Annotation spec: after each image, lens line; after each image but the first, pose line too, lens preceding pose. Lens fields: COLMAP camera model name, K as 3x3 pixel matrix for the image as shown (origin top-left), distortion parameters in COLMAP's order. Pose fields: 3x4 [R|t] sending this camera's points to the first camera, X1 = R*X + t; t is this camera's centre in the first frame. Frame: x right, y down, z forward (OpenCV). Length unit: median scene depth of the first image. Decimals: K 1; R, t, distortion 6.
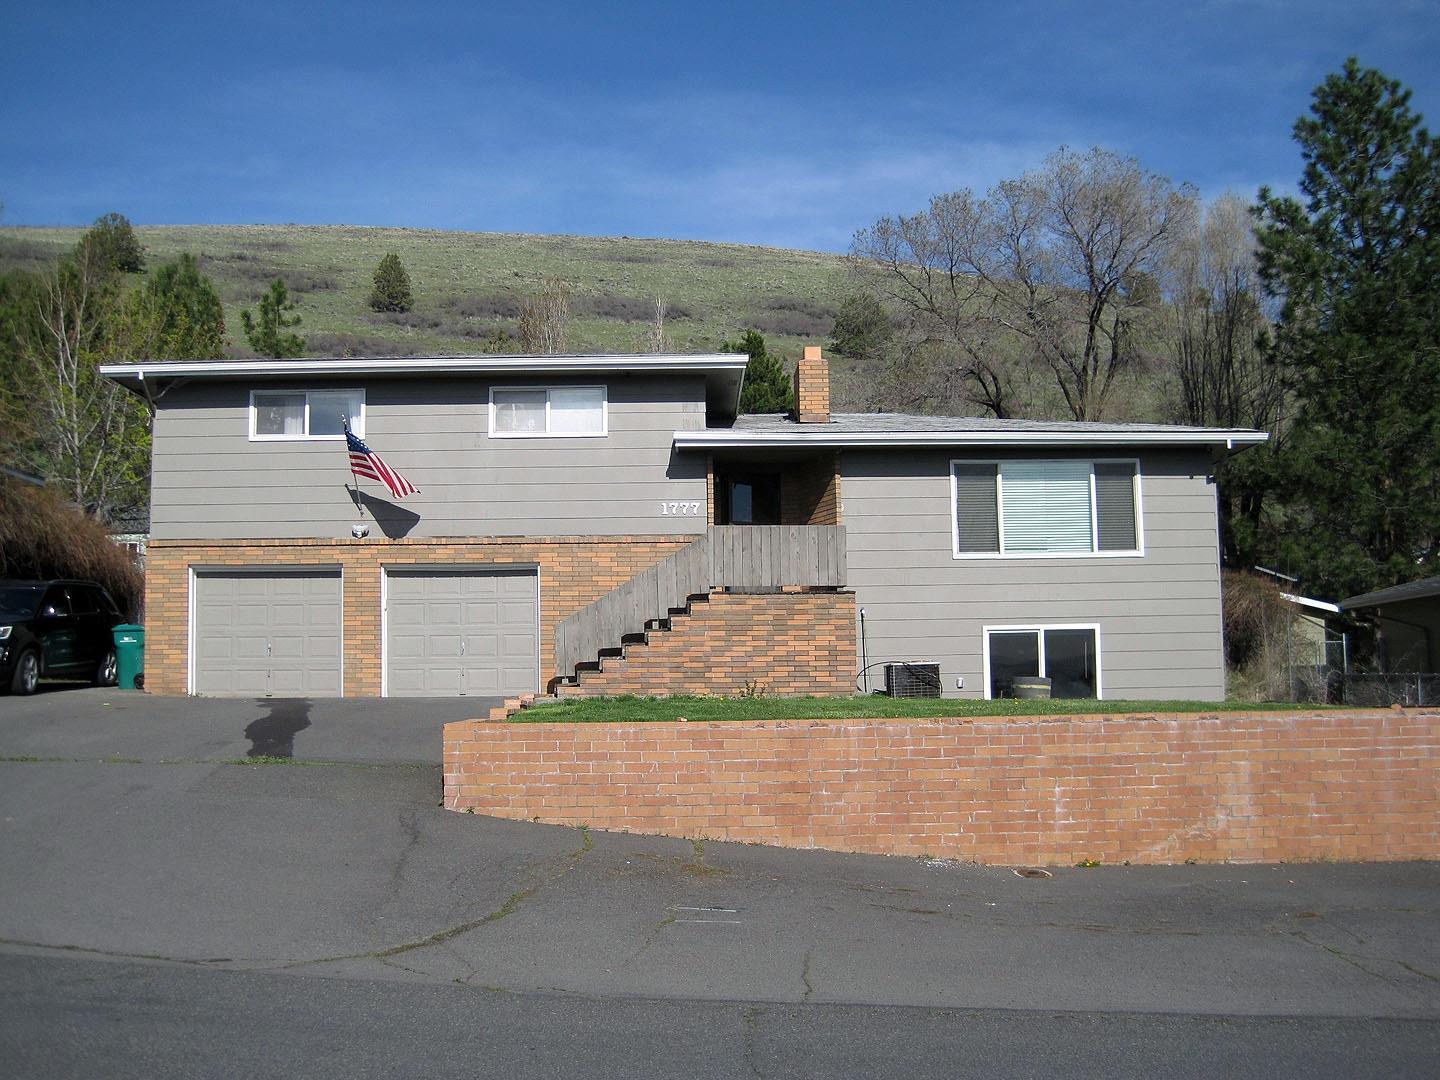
lens RADIAL K [[1537.6, 0, 720.0], [0, 1537.6, 540.0], [0, 0, 1]] dist [-0.161360, -0.000381]
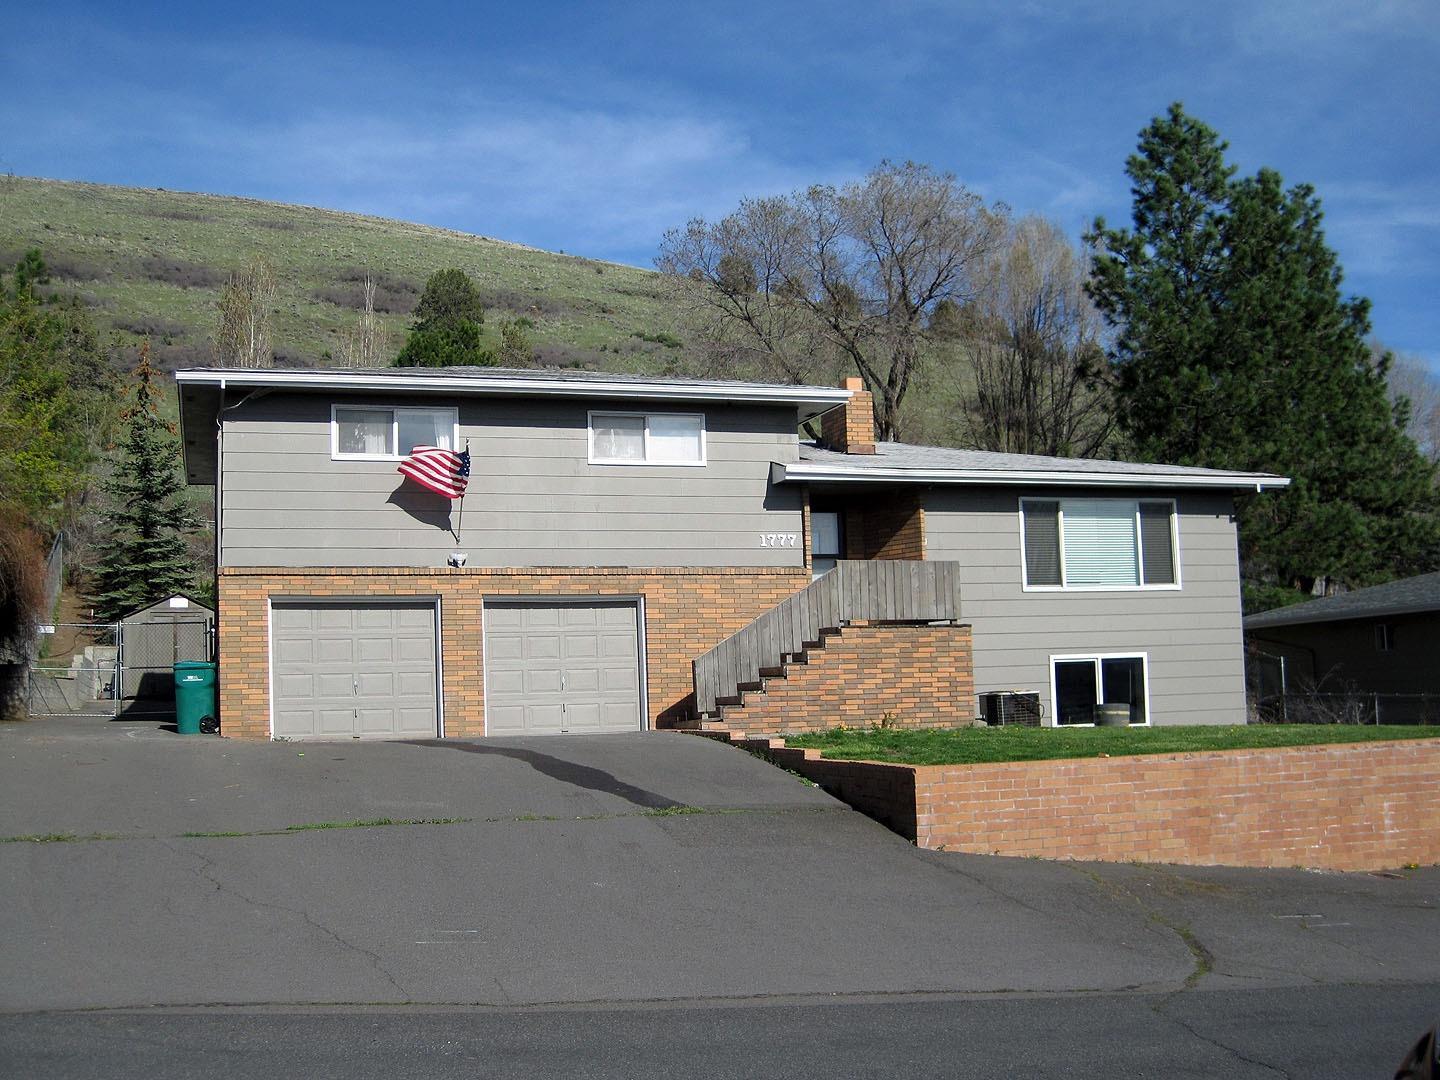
lens RADIAL K [[1697.4, 0, 720.0], [0, 1697.4, 540.0], [0, 0, 1]] dist [-0.168630, 0.085866]
pose [[0.955277, 0.013107, 0.295423, -0.390480], [-0.013872, 0.999904, 0.000496, -0.020876], [-0.295388, -0.004572, 0.955366, -0.042960]]
